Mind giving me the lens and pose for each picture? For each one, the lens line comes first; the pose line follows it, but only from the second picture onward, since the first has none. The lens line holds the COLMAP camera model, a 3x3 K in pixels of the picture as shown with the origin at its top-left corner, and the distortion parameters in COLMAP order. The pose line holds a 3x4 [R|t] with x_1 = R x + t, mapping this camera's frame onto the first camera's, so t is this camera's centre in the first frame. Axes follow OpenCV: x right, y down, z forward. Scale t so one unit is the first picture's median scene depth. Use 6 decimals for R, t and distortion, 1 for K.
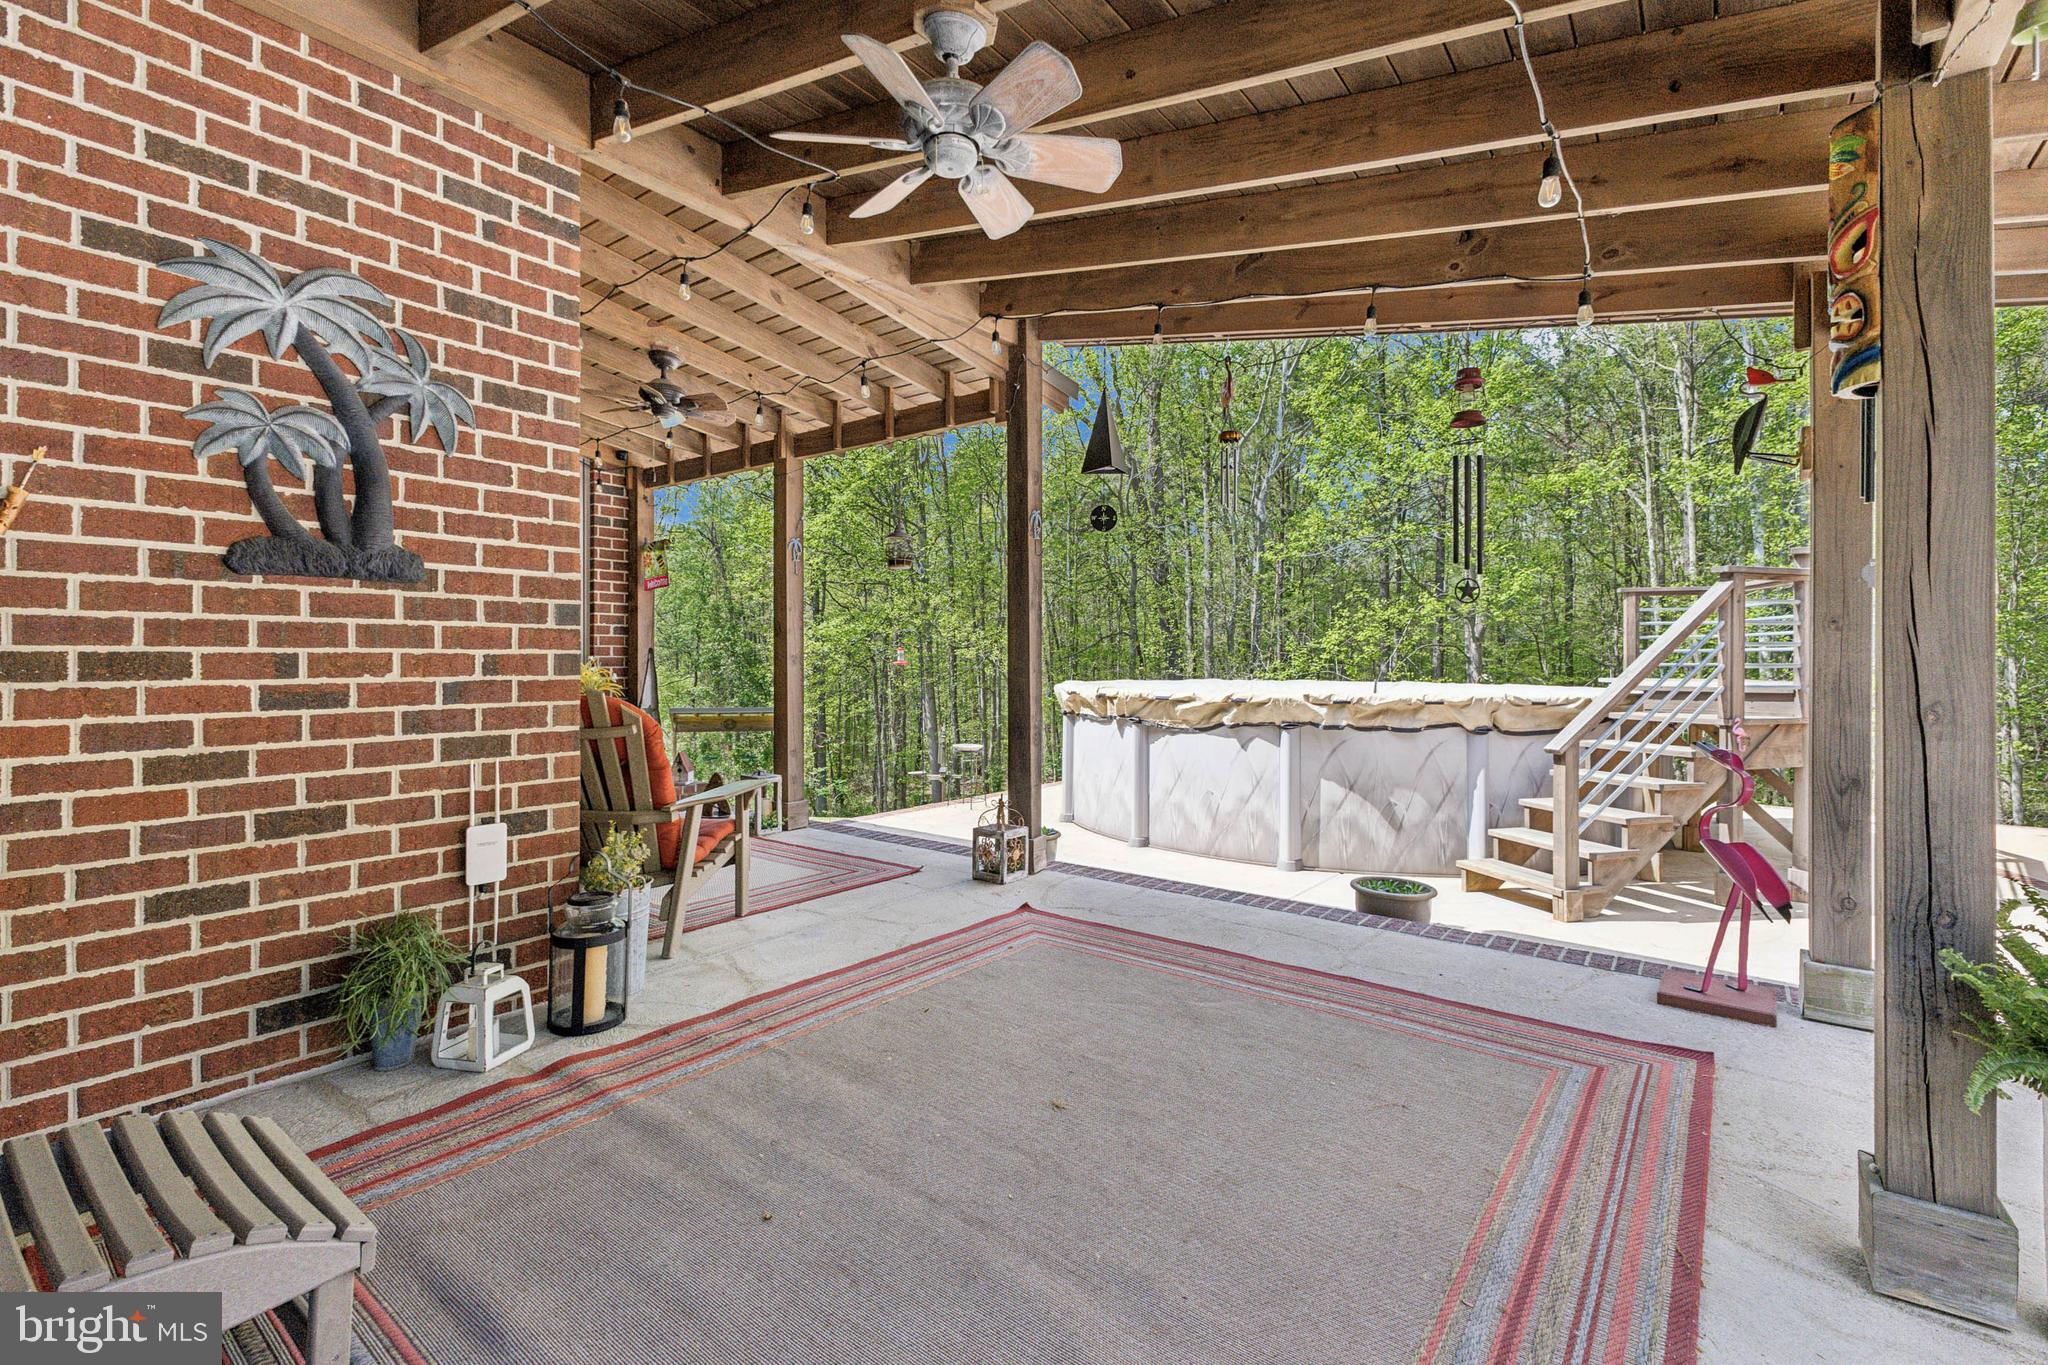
lens RADIAL K [[899.3, 0, 1031.0], [0, 899.3, 664.6], [0, 0, 1]] dist [-0.003553, -0.000738]
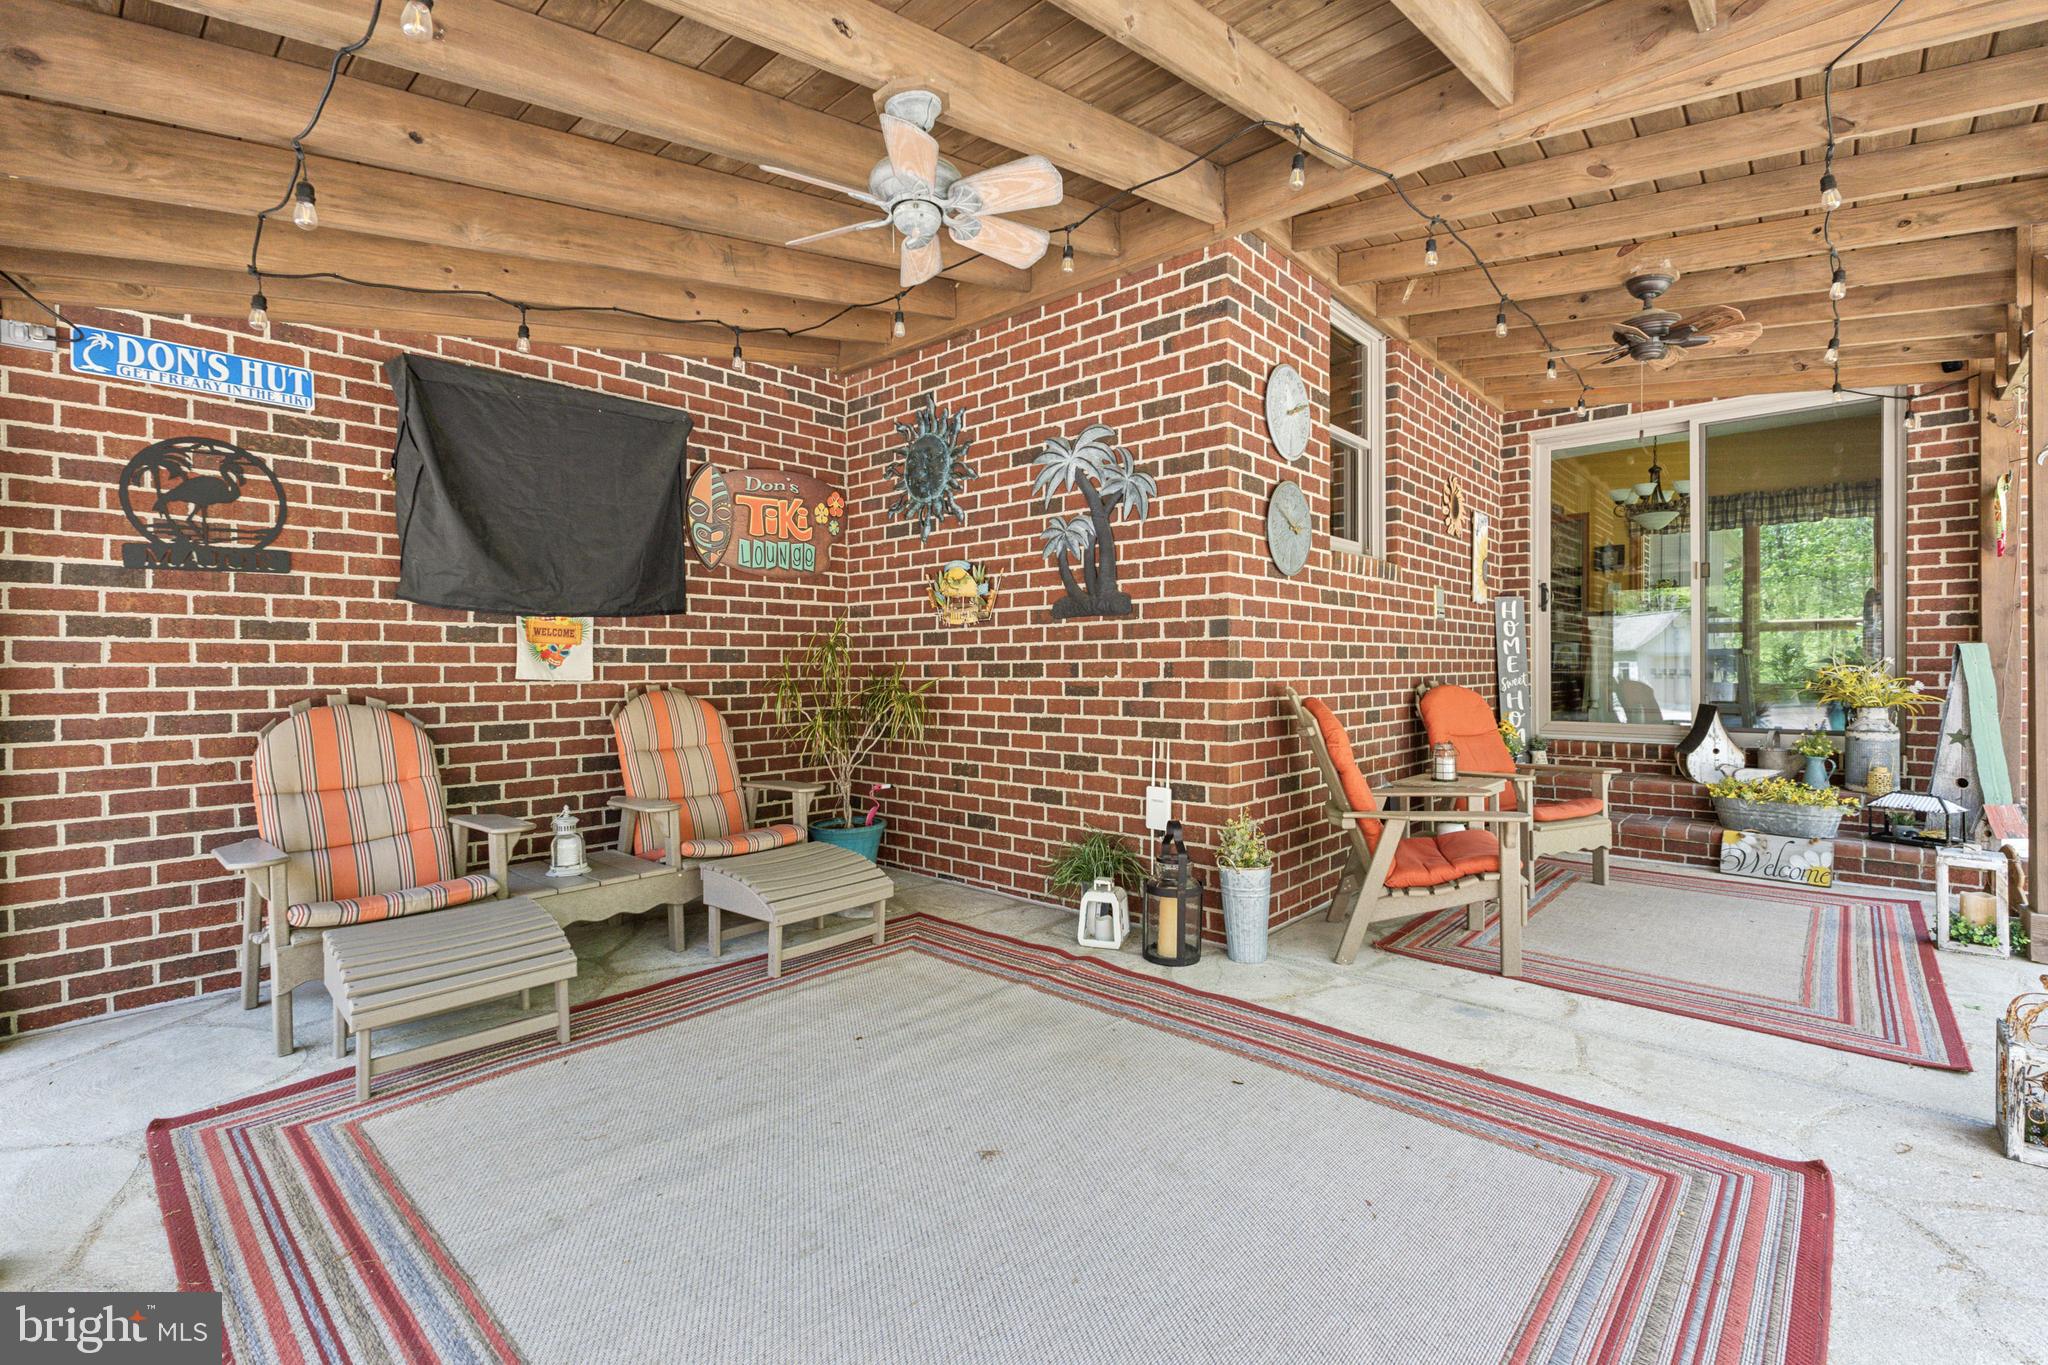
lens RADIAL K [[899.3, 0, 1030.7], [0, 899.3, 677.9], [0, 0, 1]] dist [-0.003553, -0.000738]
pose [[-0.092470, 0.010719, -0.995658, 0.816374], [0.001000, 0.999943, 0.010672, -0.002290], [0.995715, -0.000009, -0.092476, 0.990446]]
